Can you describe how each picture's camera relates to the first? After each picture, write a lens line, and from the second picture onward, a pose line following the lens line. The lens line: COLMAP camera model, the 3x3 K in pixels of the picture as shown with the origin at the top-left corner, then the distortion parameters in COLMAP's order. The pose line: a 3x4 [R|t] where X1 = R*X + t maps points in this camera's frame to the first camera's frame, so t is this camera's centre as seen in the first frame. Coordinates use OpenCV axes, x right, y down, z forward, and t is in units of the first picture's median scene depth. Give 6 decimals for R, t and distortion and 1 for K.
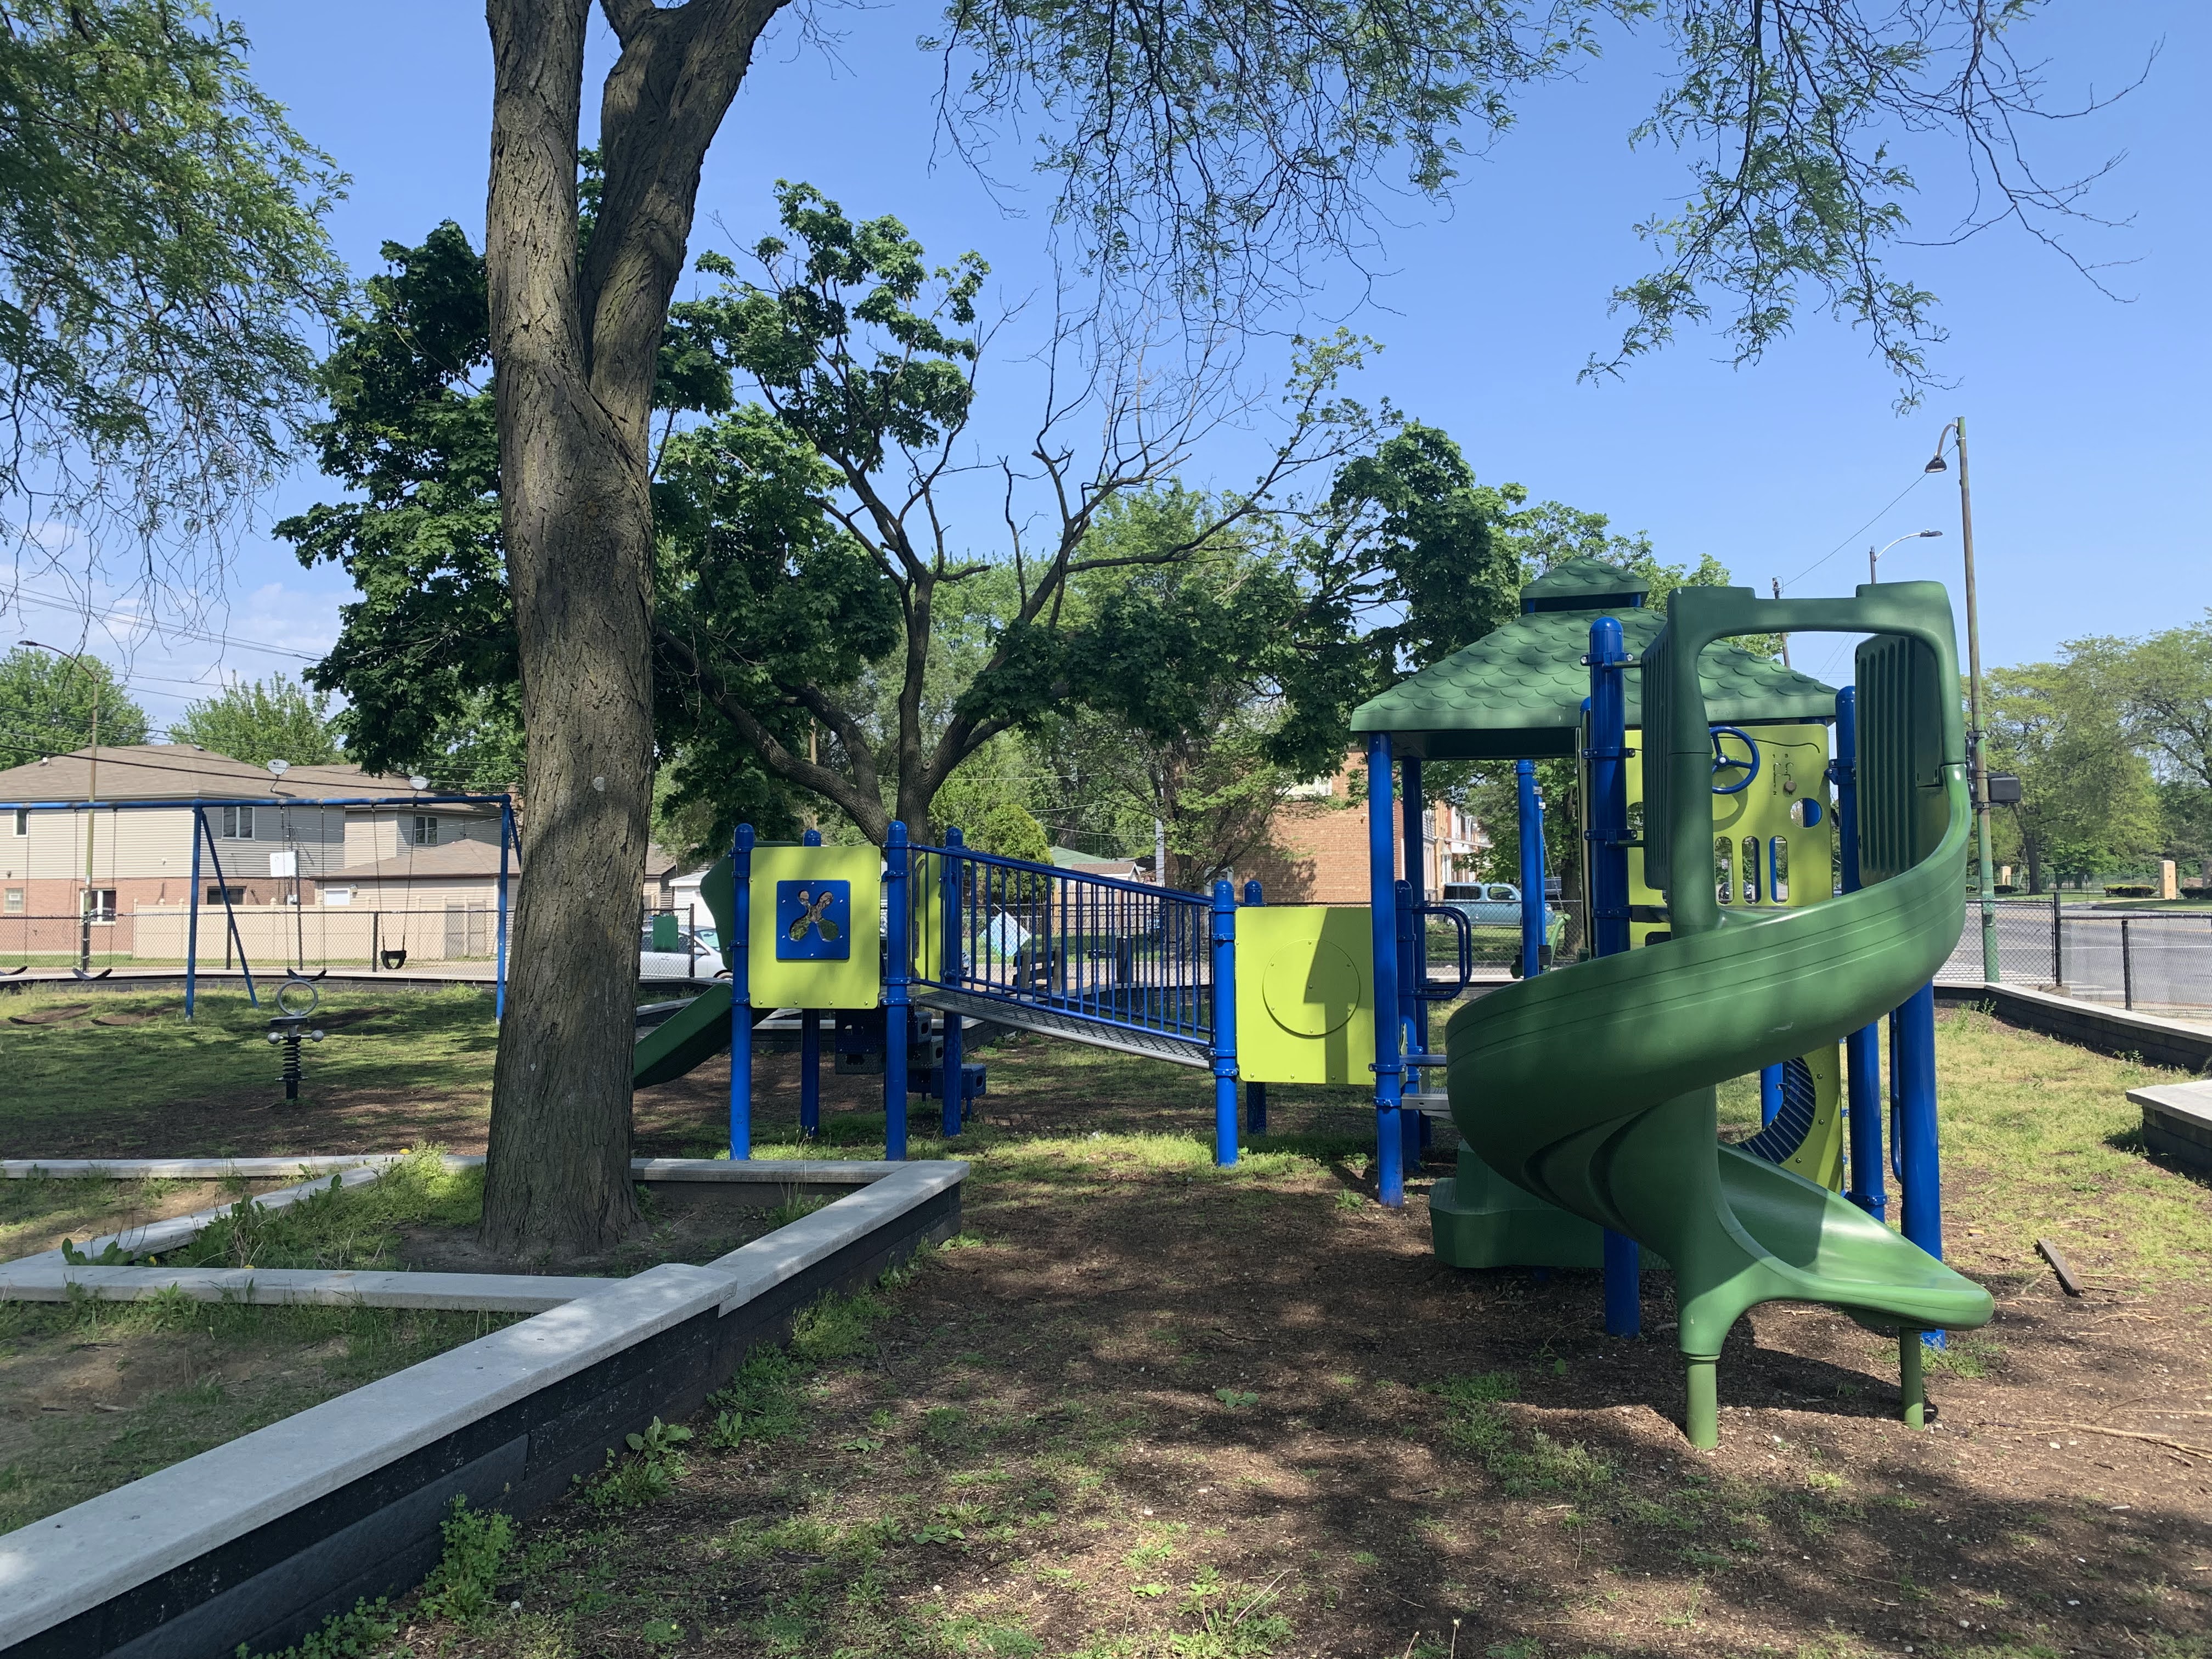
lens RADIAL K [[1718.2, 0, 1106.0], [0, 1718.2, 829.5], [0, 0, 1]] dist [0.045441, 0.000916]
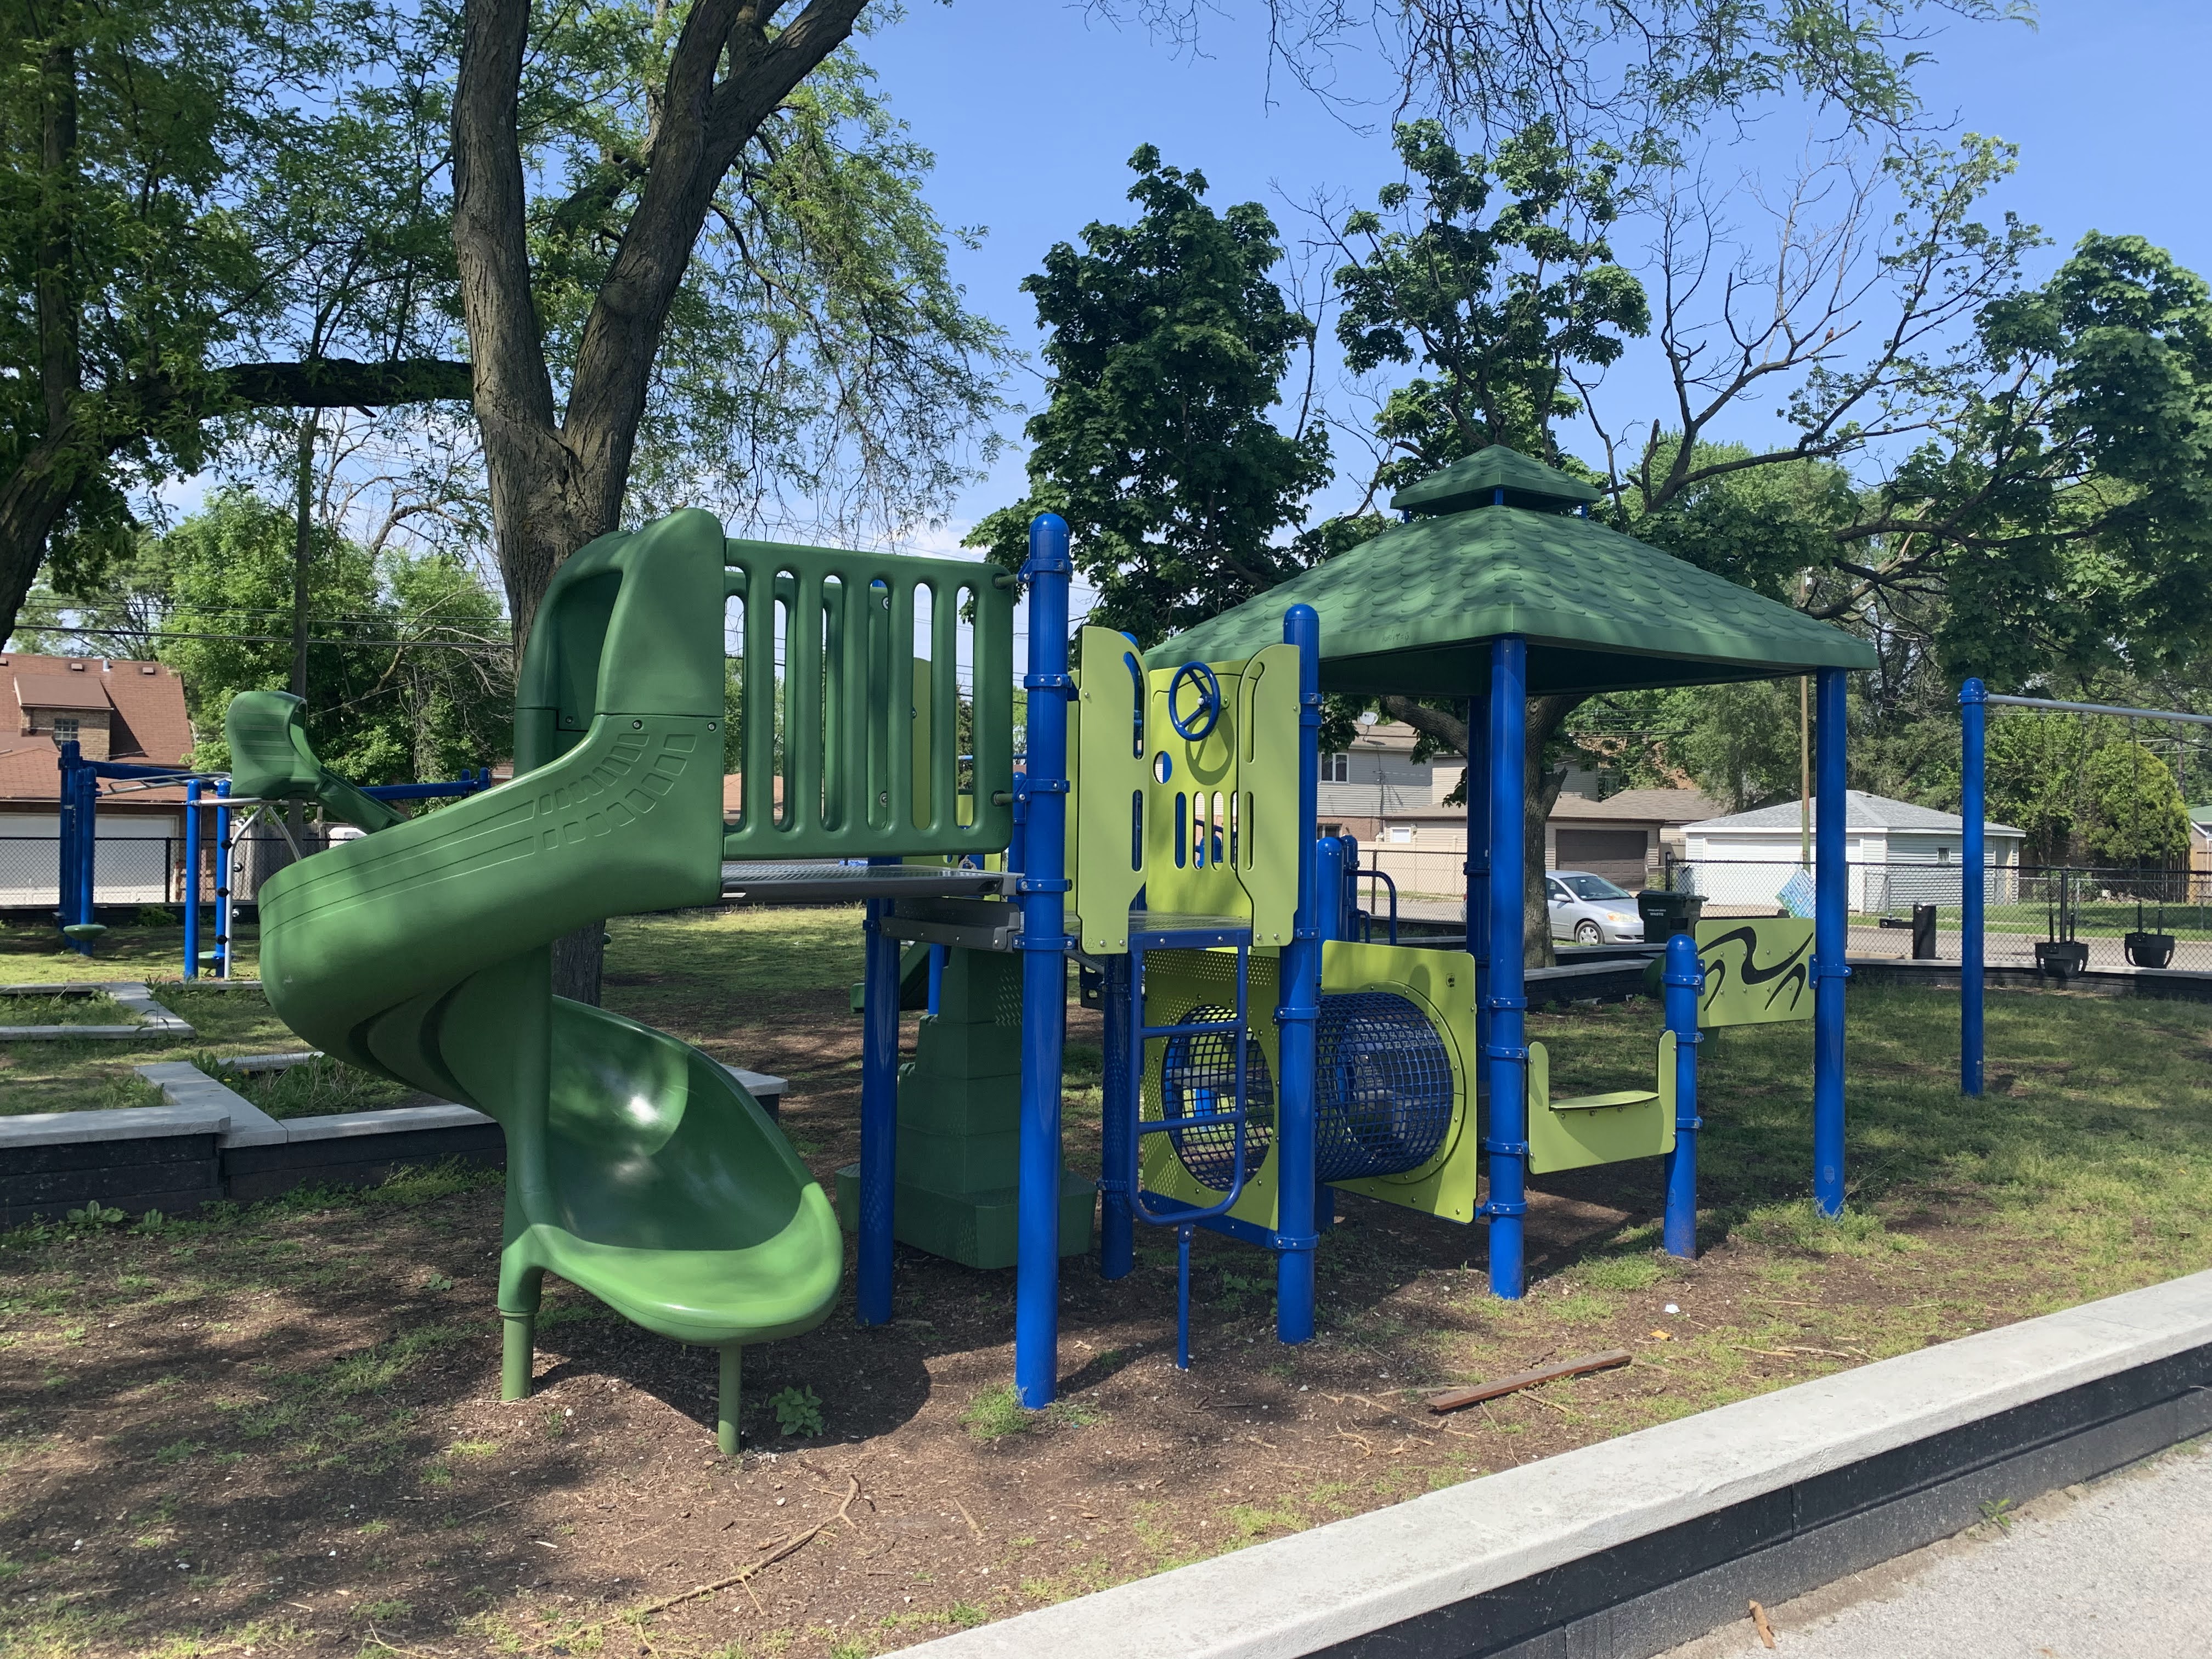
lens RADIAL K [[1713.5, 0, 1106.0], [0, 1713.5, 829.5], [0, 0, 1]] dist [0.005644, 0.002609]
pose [[0.748235, 0.019690, -0.663142, 0.478977], [0.002230, 0.999479, 0.032192, -0.000940], [0.663430, -0.025566, 0.747801, 0.192997]]
